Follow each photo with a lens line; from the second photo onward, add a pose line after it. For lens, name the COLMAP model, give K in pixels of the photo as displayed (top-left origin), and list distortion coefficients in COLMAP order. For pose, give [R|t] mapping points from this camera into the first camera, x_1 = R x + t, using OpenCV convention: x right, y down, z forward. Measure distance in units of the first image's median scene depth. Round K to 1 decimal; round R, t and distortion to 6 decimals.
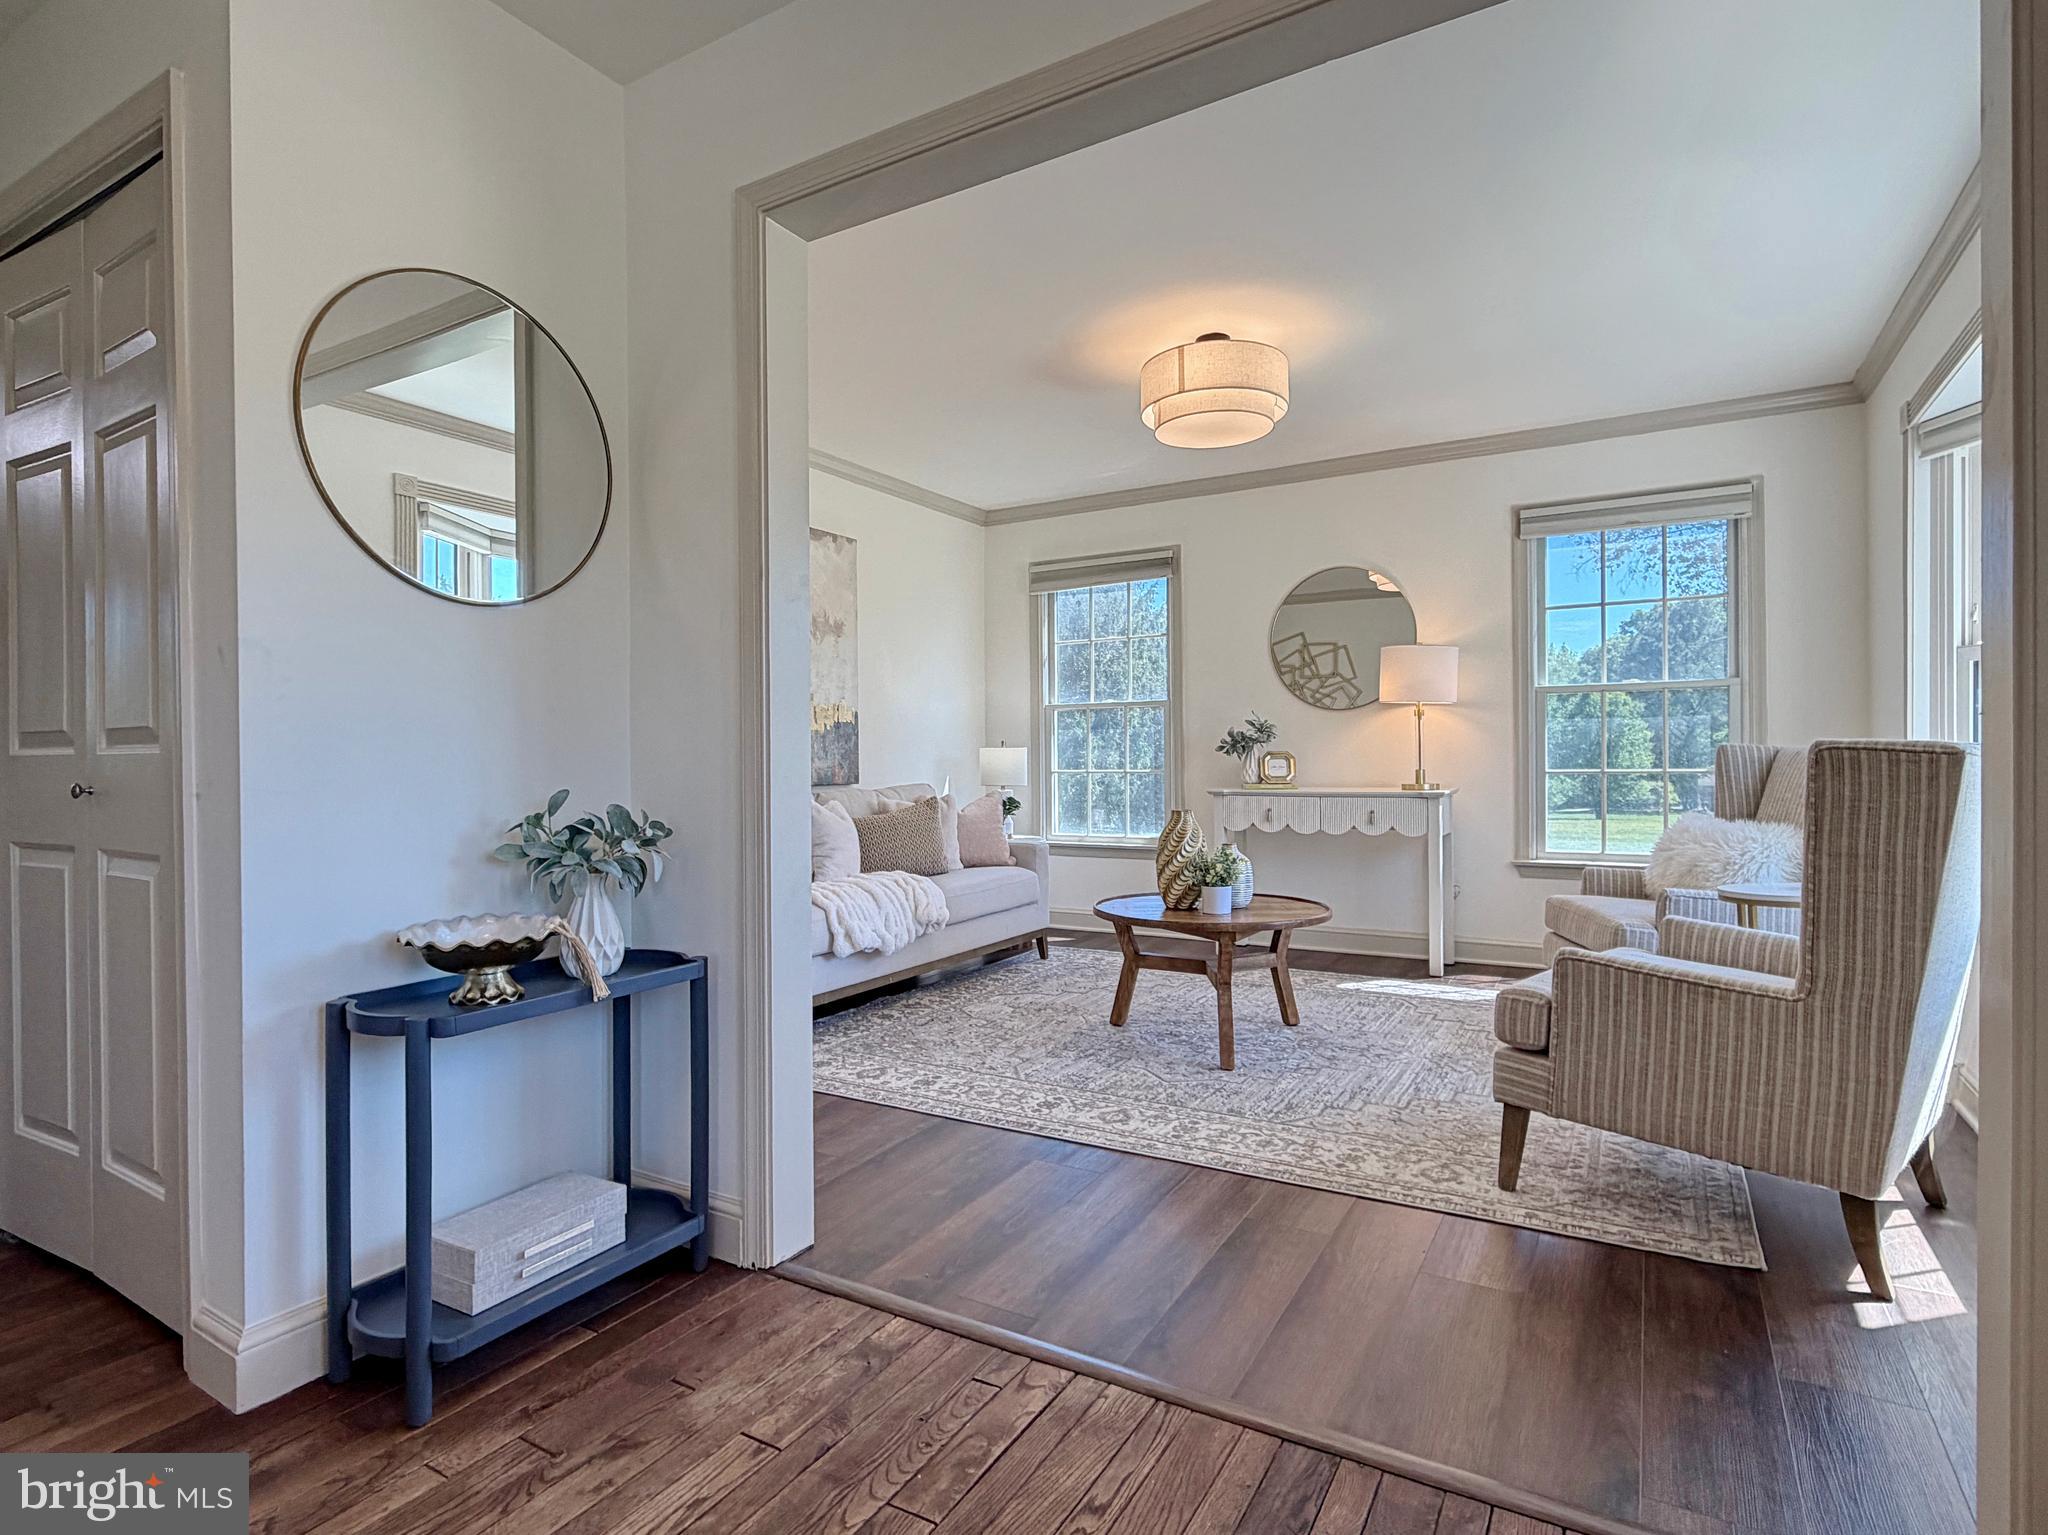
lens RADIAL K [[1064.5, 0, 924.8], [0, 1064.5, 750.9], [0, 0, 1]] dist [0.000604, 0.000818]
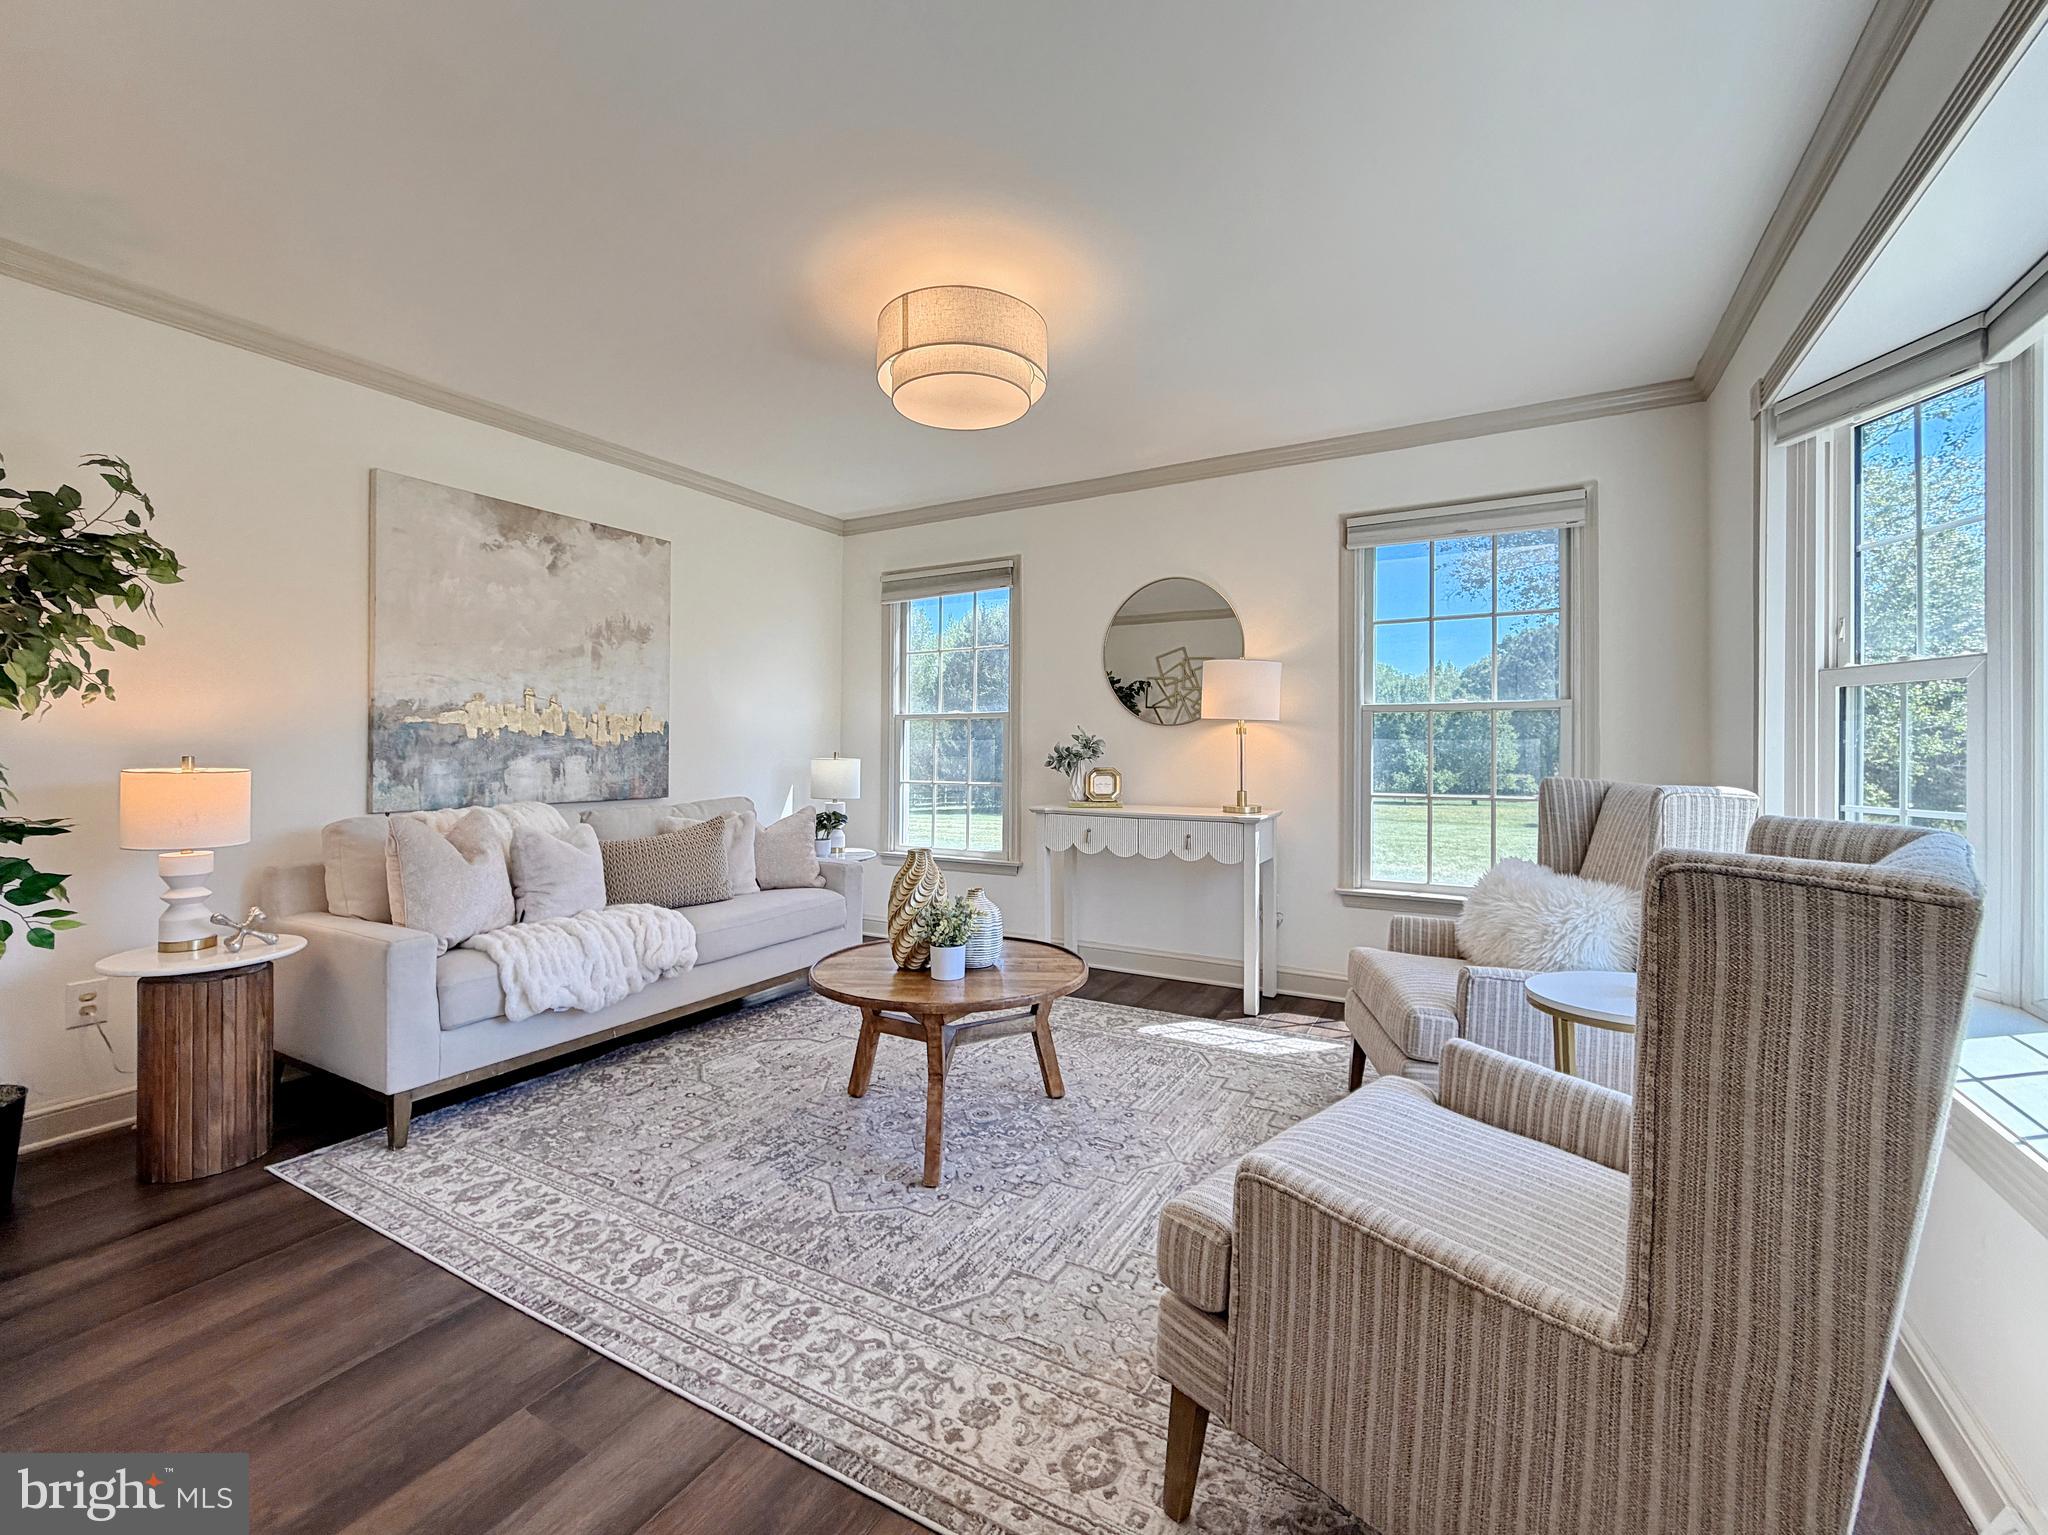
lens RADIAL K [[828.3, 0, 991.9], [0, 828.3, 734.2], [0, 0, 1]] dist [-0.000394, 0.000245]
pose [[0.999579, 0.011063, 0.026809, 0.273776], [-0.010924, 0.999926, -0.005338, -0.032791], [-0.026866, 0.005043, 0.999626, 0.331682]]
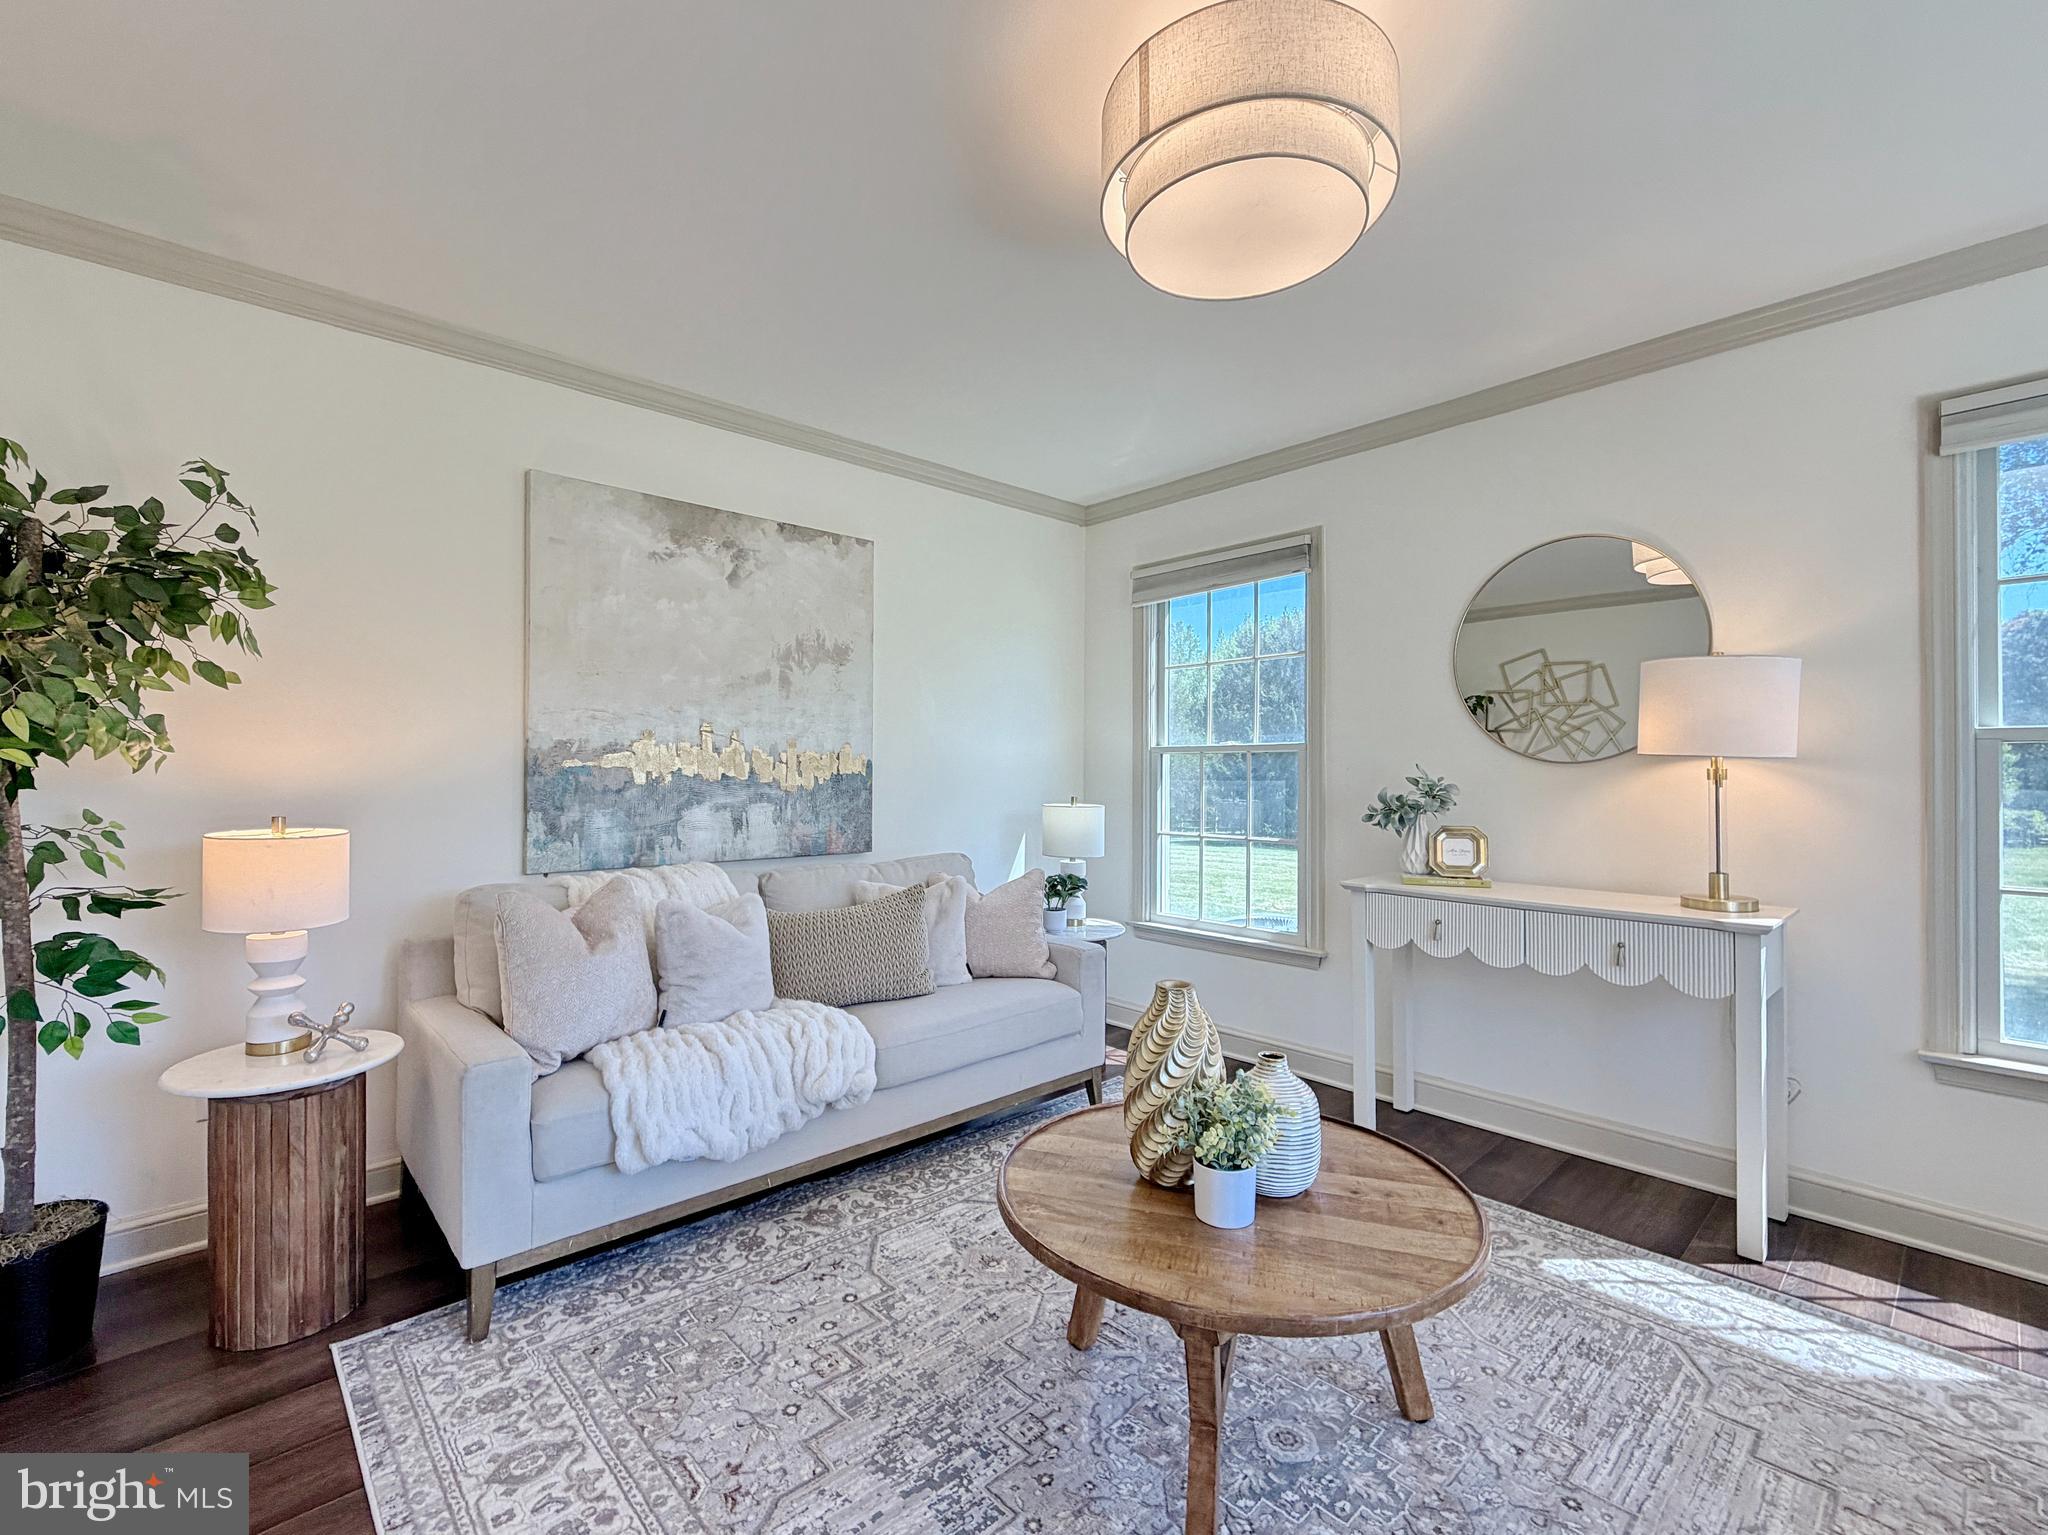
lens RADIAL K [[828.3, 0, 1023.8], [0, 828.3, 756.9], [0, 0, 1]] dist [-0.000394, 0.000245]
pose [[0.967186, 0.006436, -0.253990, 0.265242], [-0.006965, 0.999975, -0.001182, -0.051785], [0.253976, 0.002912, 0.967206, 0.580486]]
